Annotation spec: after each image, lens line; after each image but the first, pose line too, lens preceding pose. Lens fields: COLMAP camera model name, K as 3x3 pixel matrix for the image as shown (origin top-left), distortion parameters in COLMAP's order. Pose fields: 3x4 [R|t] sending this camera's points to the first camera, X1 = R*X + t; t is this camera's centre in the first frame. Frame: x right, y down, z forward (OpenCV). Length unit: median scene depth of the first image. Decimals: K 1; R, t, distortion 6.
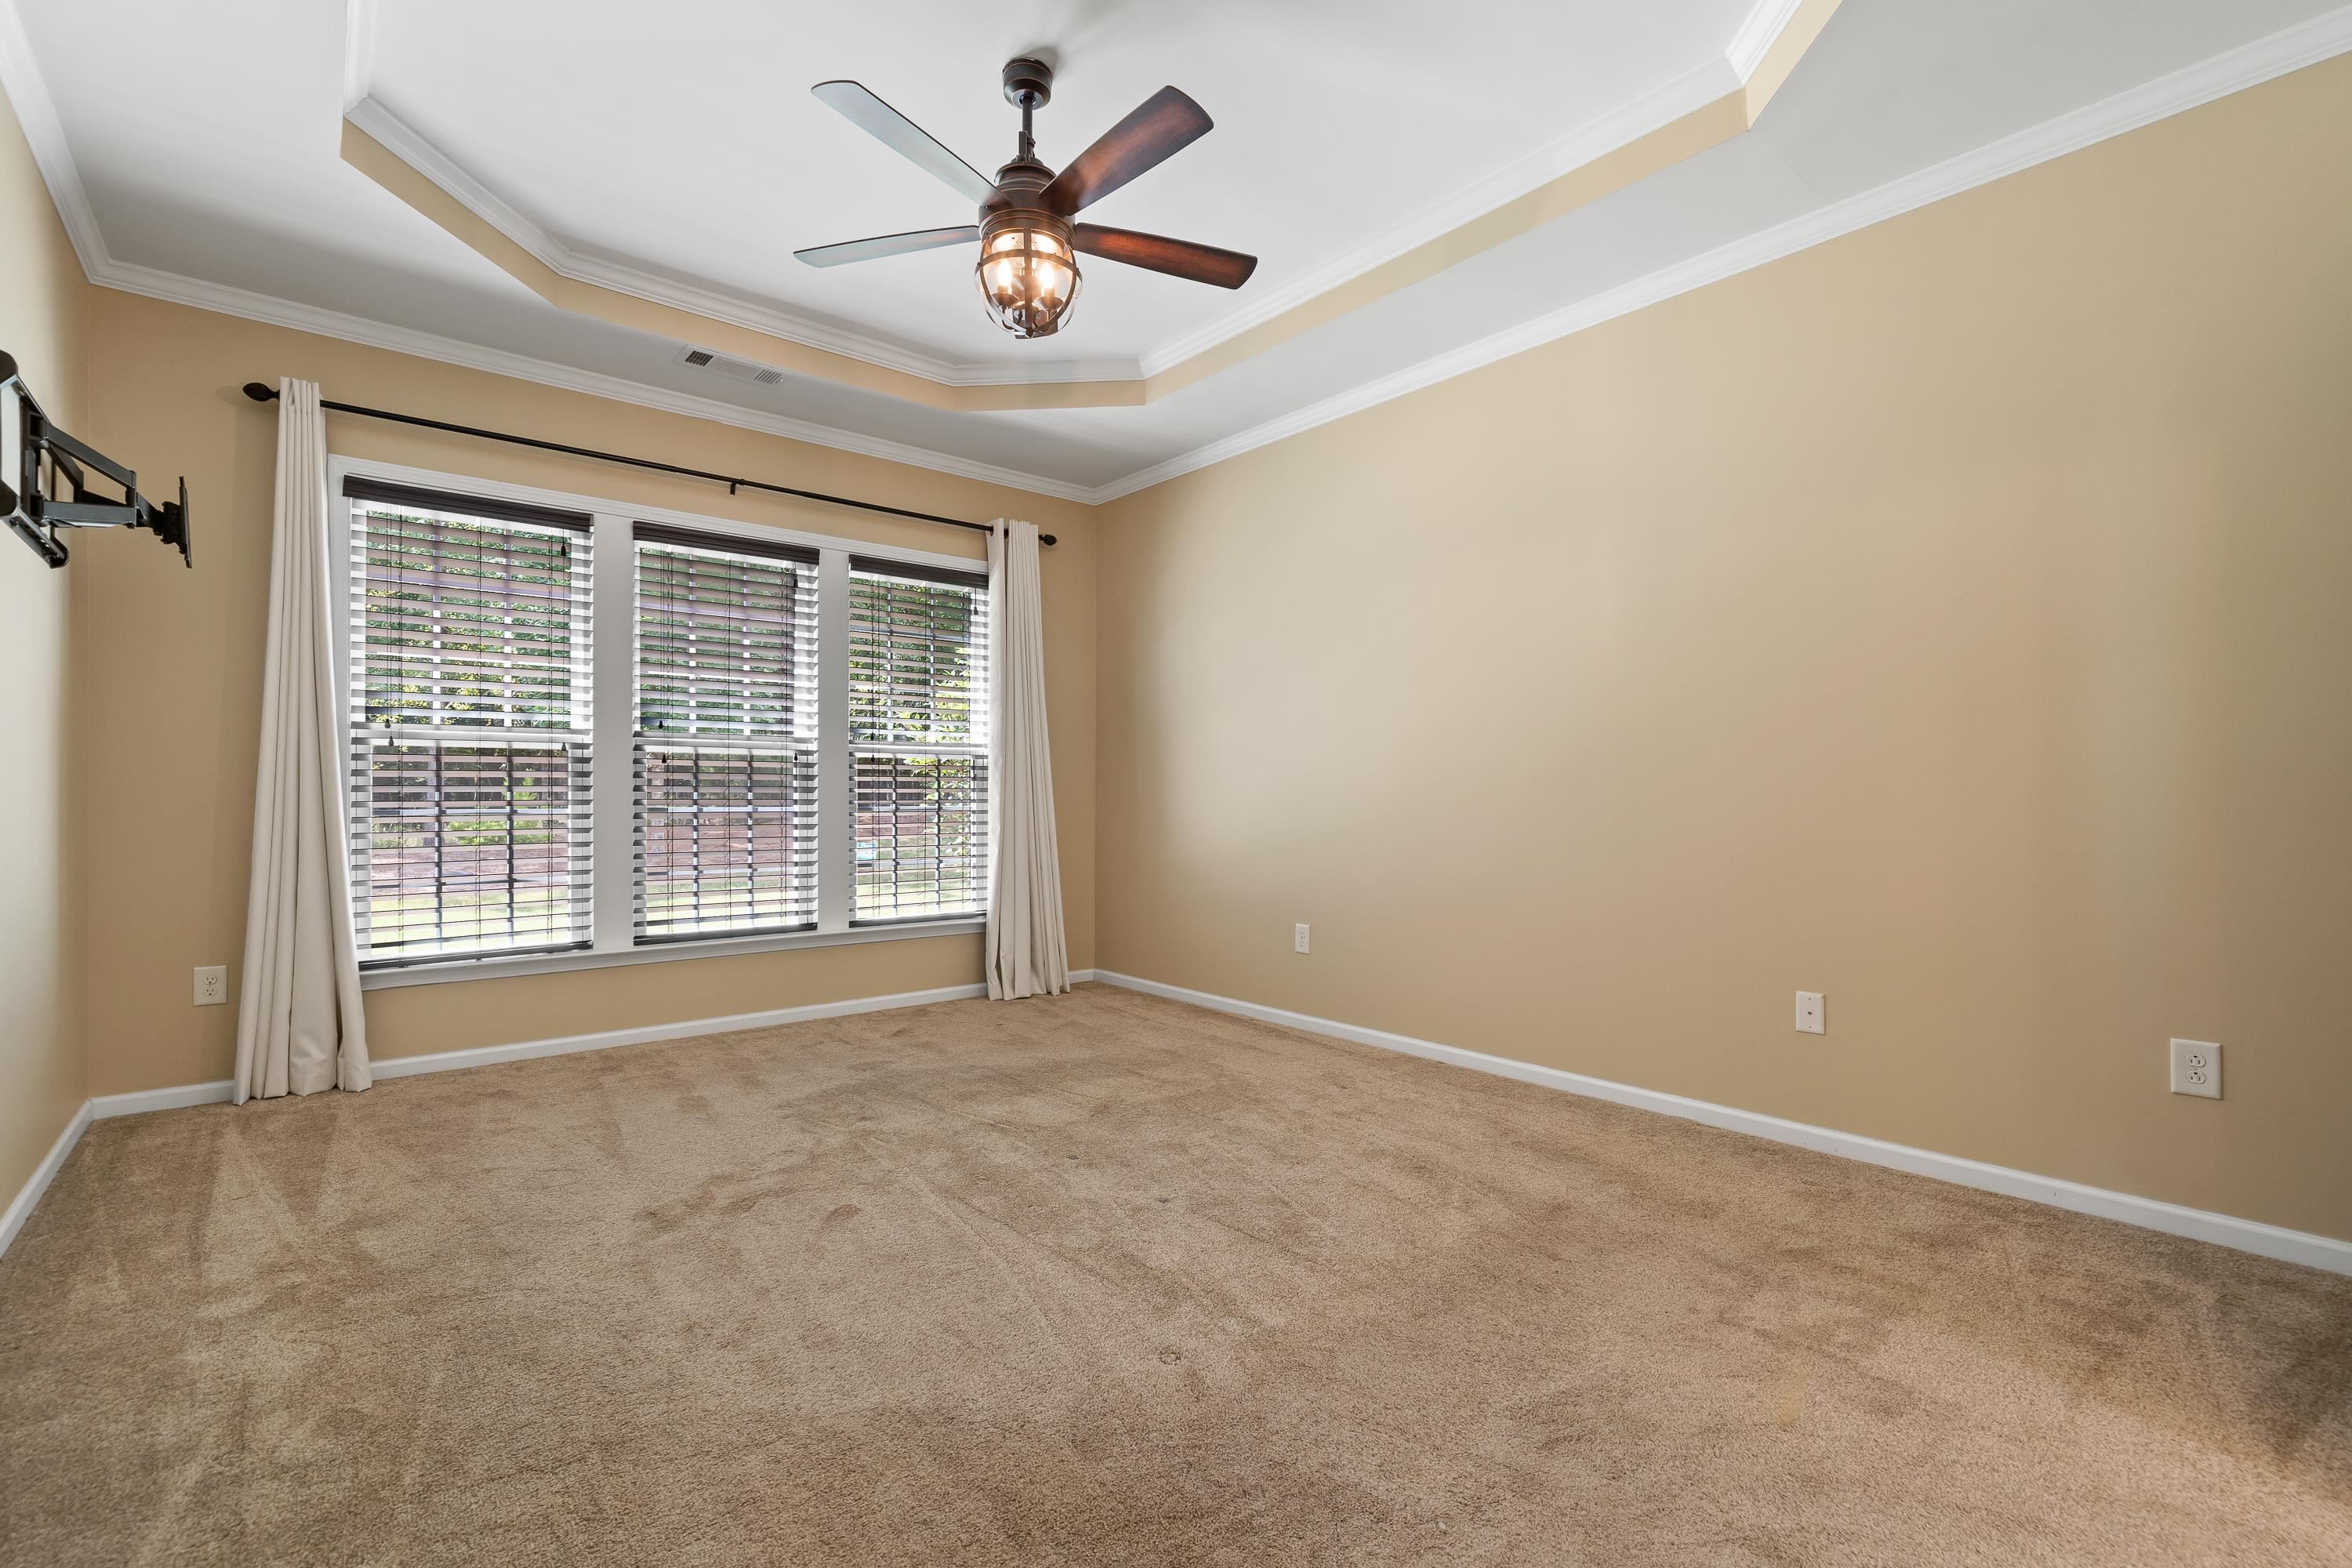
lens RADIAL K [[1052.4, 0, 1160.5], [0, 1052.4, 805.3], [0, 0, 1]] dist [0.001900, 0.000371]
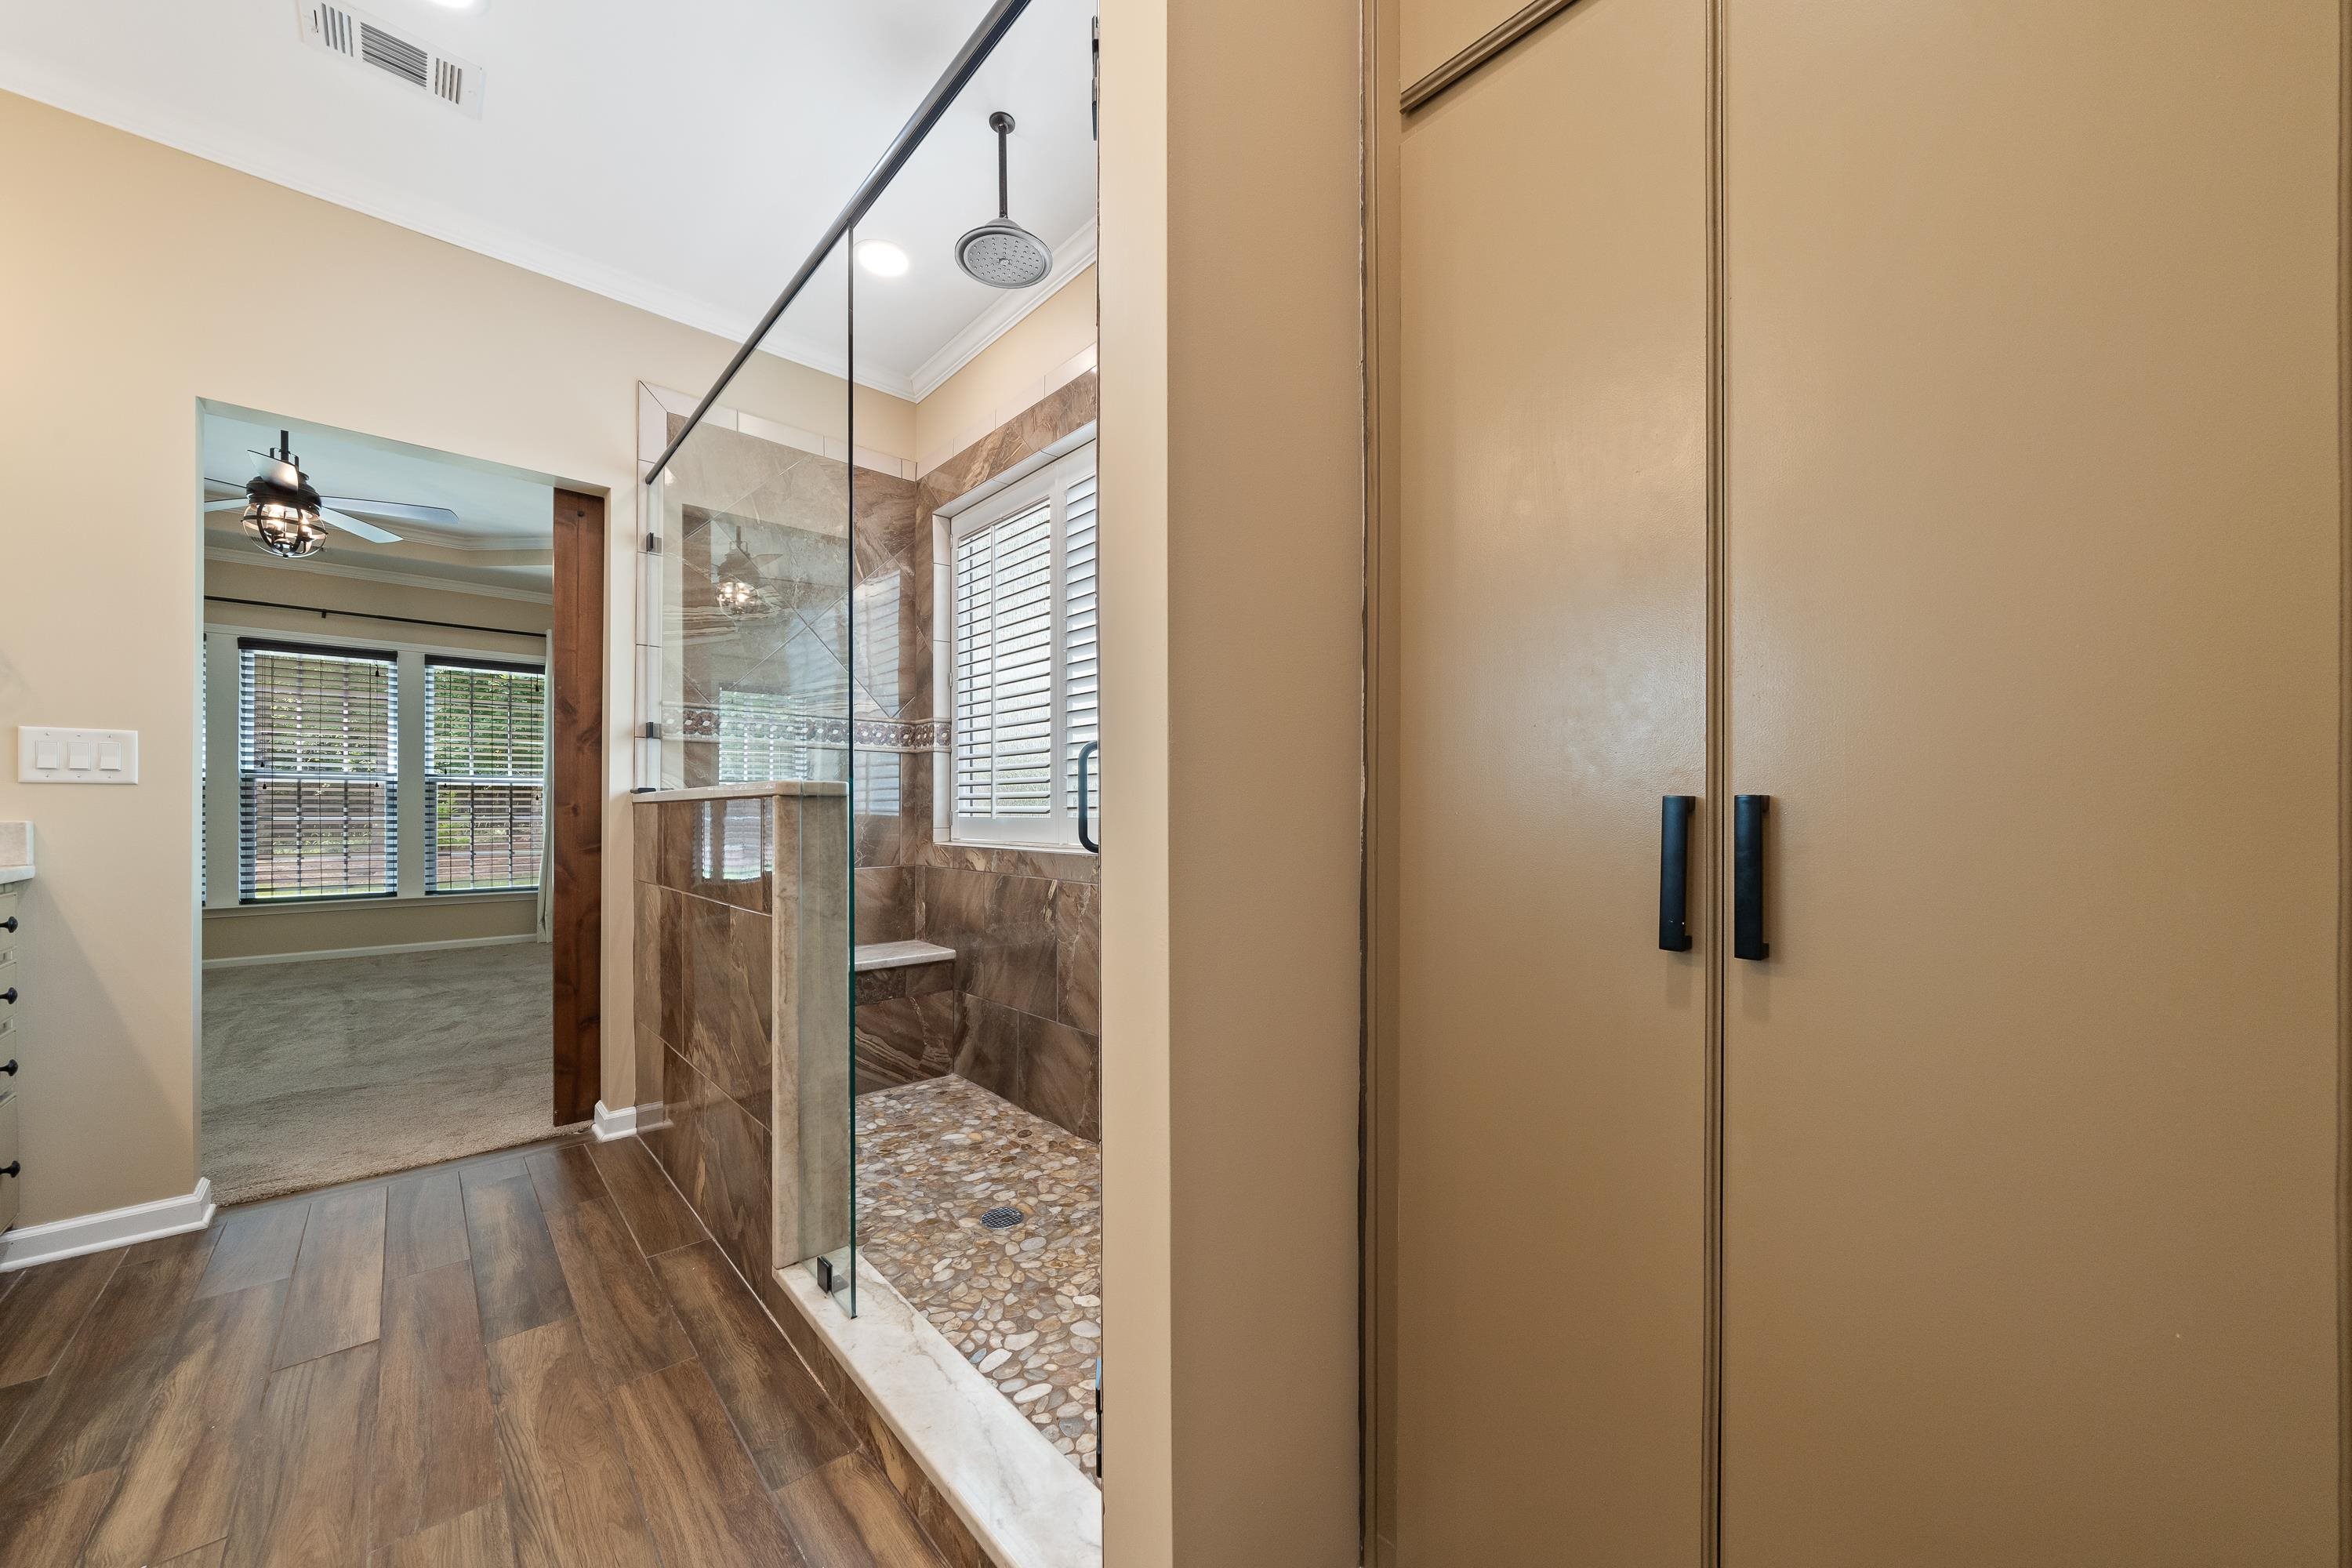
lens RADIAL K [[837.9, 0, 1163.8], [0, 837.9, 807.8], [0, 0, 1]] dist [-0.005226, -0.000020]
pose [[0.998745, -0.004413, 0.049886, 0.788443], [0.004896, 0.999942, -0.009550, 0.006332], [-0.049841, 0.009782, 0.998709, -0.307969]]
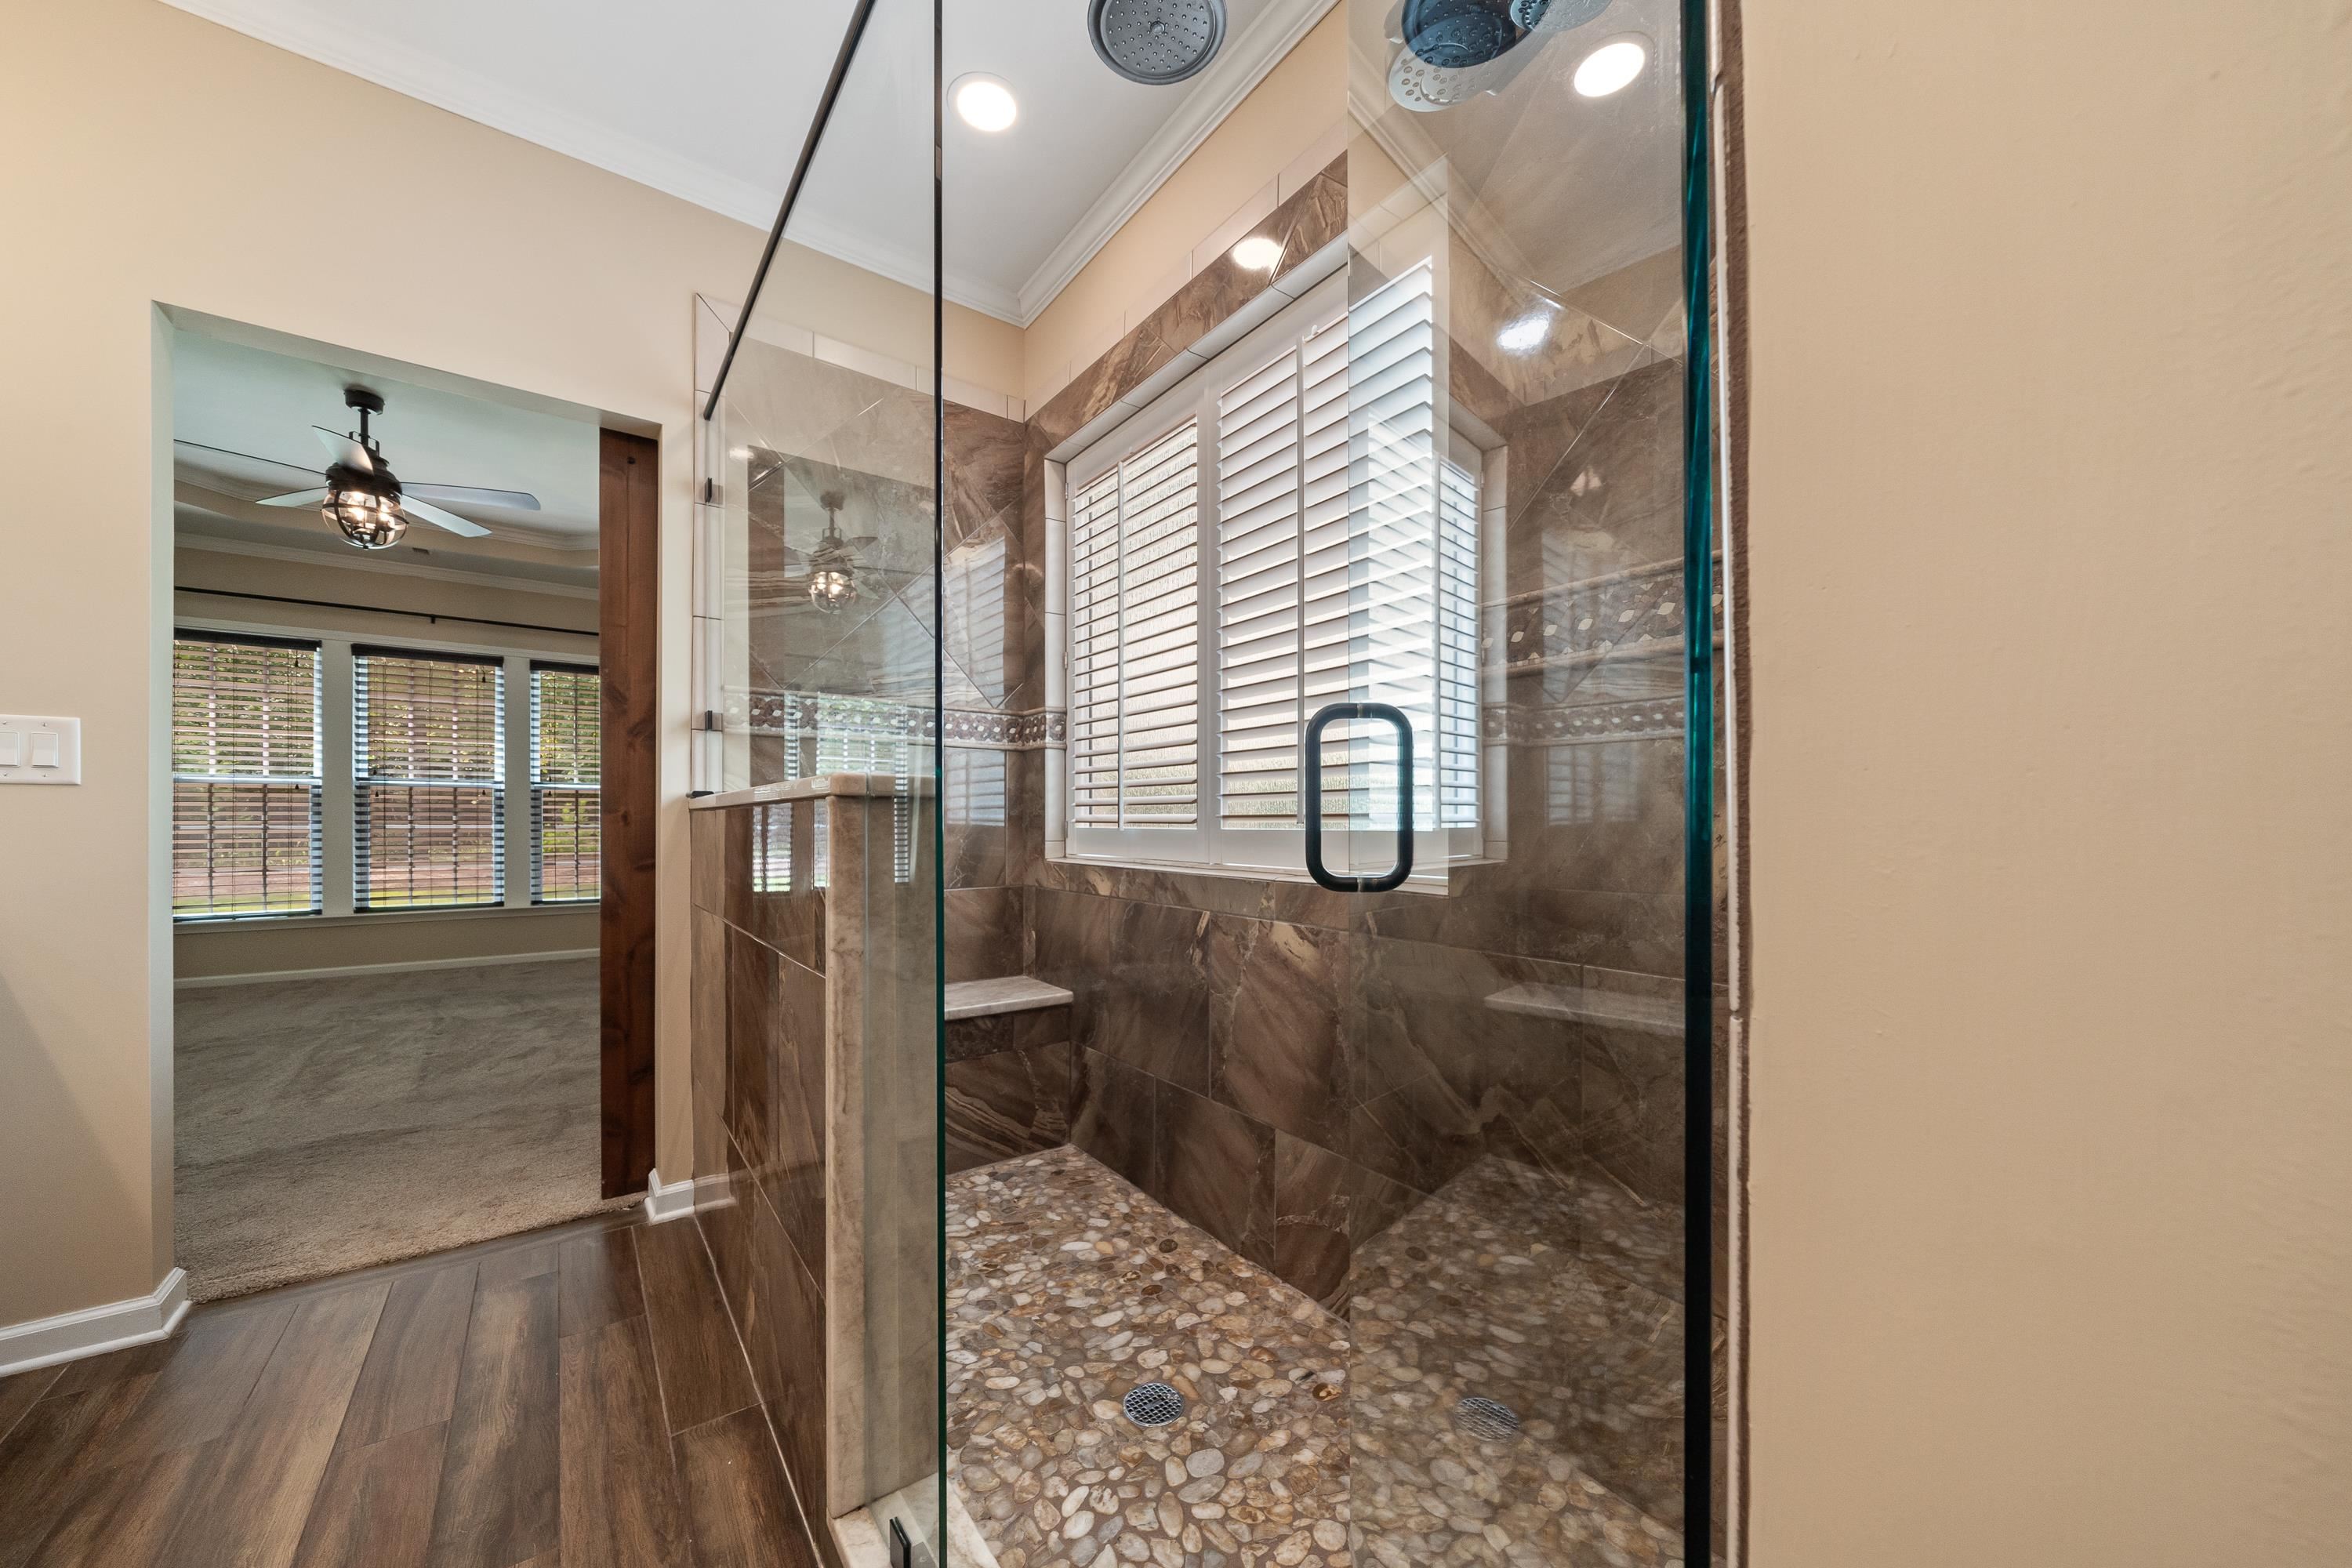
lens RADIAL K [[834.4, 0, 1168.9], [0, 834.4, 825.3], [0, 0, 1]] dist [-0.006035, 0.000115]
pose [[0.998508, -0.002255, -0.054554, 0.746375], [0.002216, 0.999997, -0.000774, 0.005398], [0.054556, 0.000652, 0.998511, -0.164283]]
